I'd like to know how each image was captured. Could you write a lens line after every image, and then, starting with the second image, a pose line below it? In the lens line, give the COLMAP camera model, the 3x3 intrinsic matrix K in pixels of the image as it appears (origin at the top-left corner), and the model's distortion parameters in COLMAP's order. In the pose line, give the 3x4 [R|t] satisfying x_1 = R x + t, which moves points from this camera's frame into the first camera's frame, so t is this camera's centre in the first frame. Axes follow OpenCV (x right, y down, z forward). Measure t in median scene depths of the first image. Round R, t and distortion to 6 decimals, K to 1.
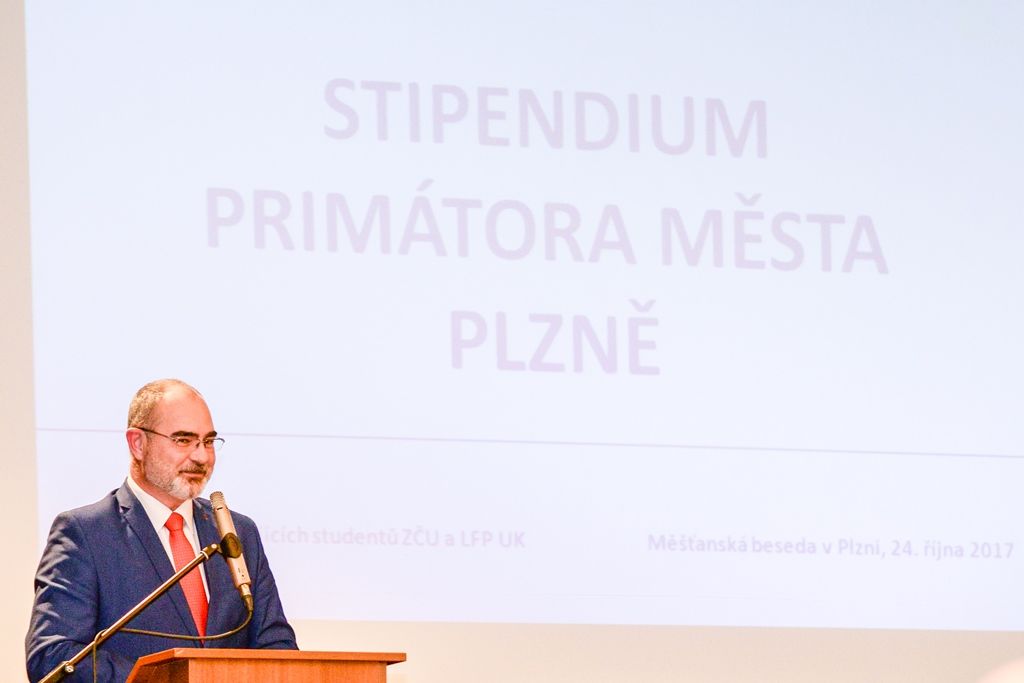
lens RADIAL K [[6172.9, 0, 517.1], [0, 6172.9, 343.0], [0, 0, 1]] dist [0.777915, 0.000000]
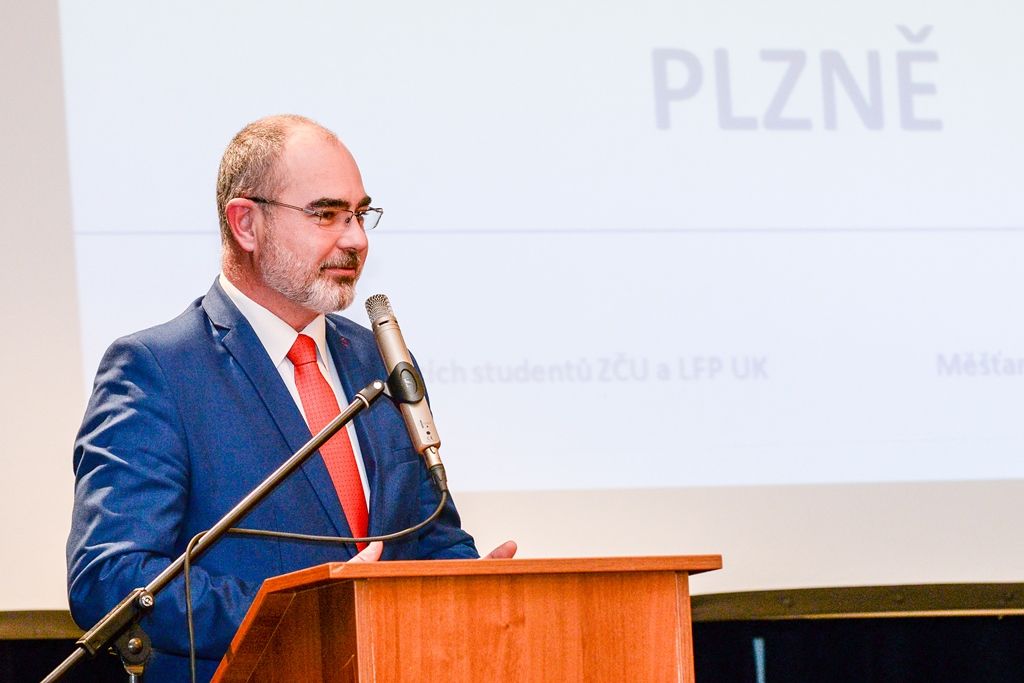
lens RADIAL K [[5295.0, 0, 518.0], [0, 5295.0, 335.8], [0, 0, 1]] dist [0.376461, 0.000000]
pose [[0.999282, -0.037553, 0.005011, -0.036485], [0.037438, 0.999071, 0.021326, 0.017040], [-0.005807, -0.021123, 0.999760, 0.471614]]
